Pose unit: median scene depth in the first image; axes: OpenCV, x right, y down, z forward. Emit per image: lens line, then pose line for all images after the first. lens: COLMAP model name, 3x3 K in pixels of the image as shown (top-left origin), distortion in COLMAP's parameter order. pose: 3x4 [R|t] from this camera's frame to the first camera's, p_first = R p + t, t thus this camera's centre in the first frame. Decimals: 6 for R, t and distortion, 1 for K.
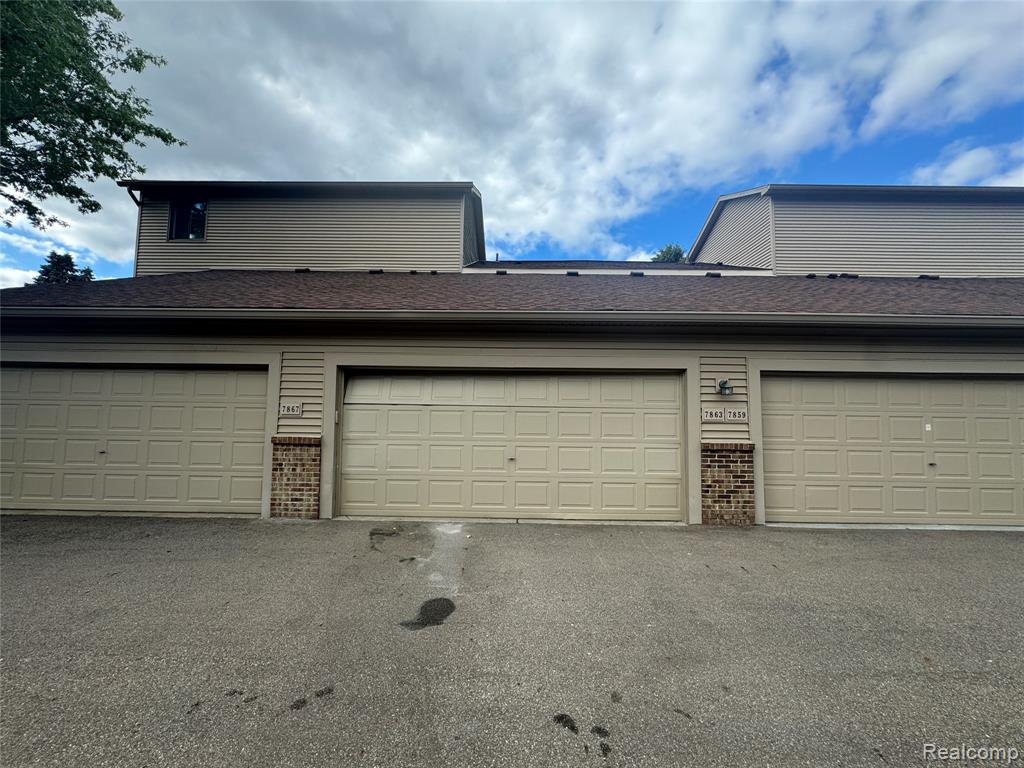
lens RADIAL K [[427.2, 0, 501.5], [0, 427.2, 387.7], [0, 0, 1]] dist [-0.000770, -0.000257]
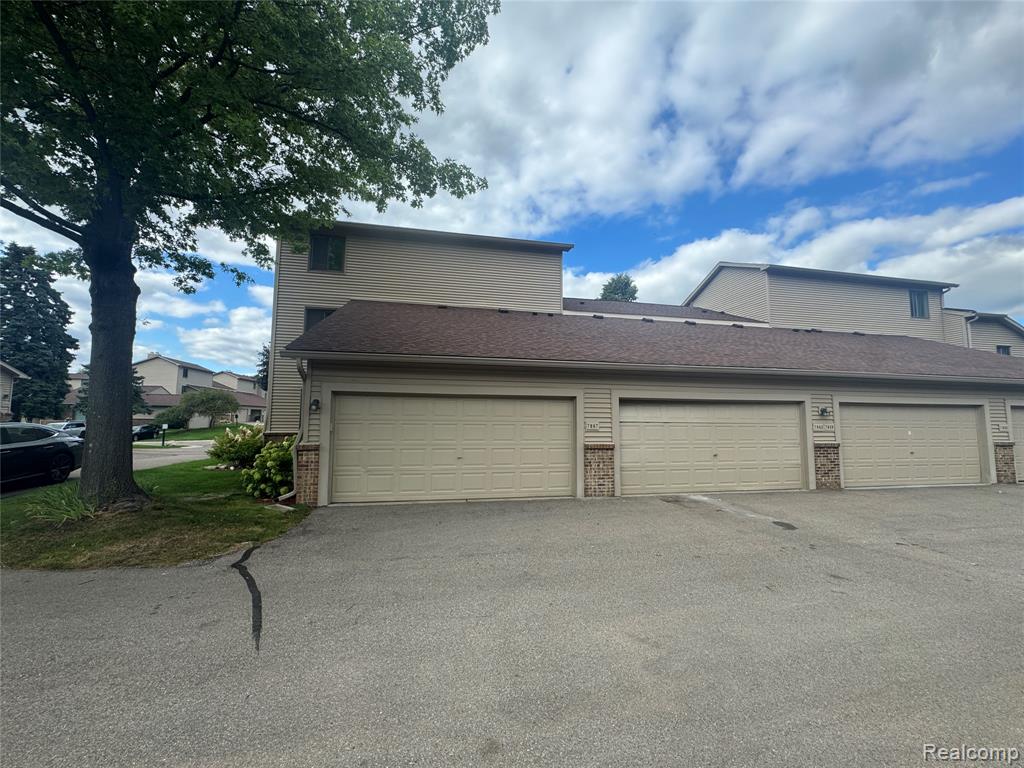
lens RADIAL K [[408.6, 0, 512.0], [0, 408.6, 384.0], [0, 0, 1]] dist [-0.001740, 0.000085]
pose [[0.977763, 0.012641, 0.209330, -1.089945], [-0.009301, 0.999813, -0.016933, -0.074373], [-0.209505, 0.014609, 0.977698, -0.382928]]
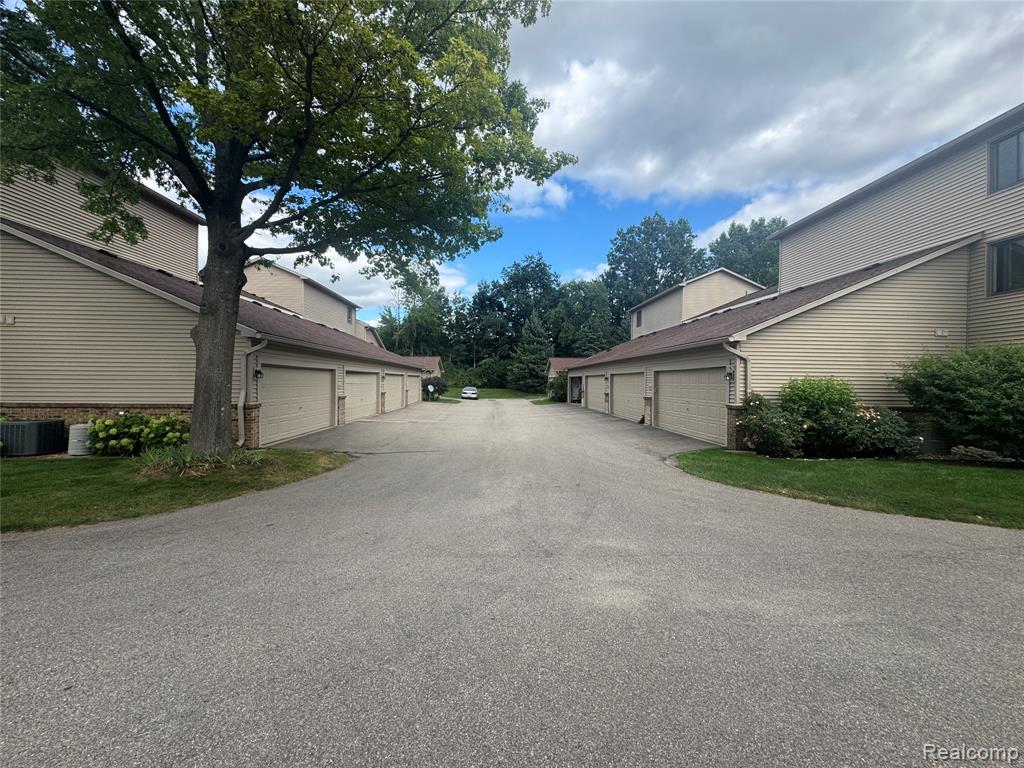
lens RADIAL K [[408.6, 0, 512.0], [0, 408.6, 384.0], [0, 0, 1]] dist [-0.001740, 0.000085]
pose [[-0.051173, -0.018724, 0.998514, -3.176271], [-0.080837, 0.996621, 0.014545, -0.093045], [-0.995413, -0.079973, -0.052514, 0.040144]]
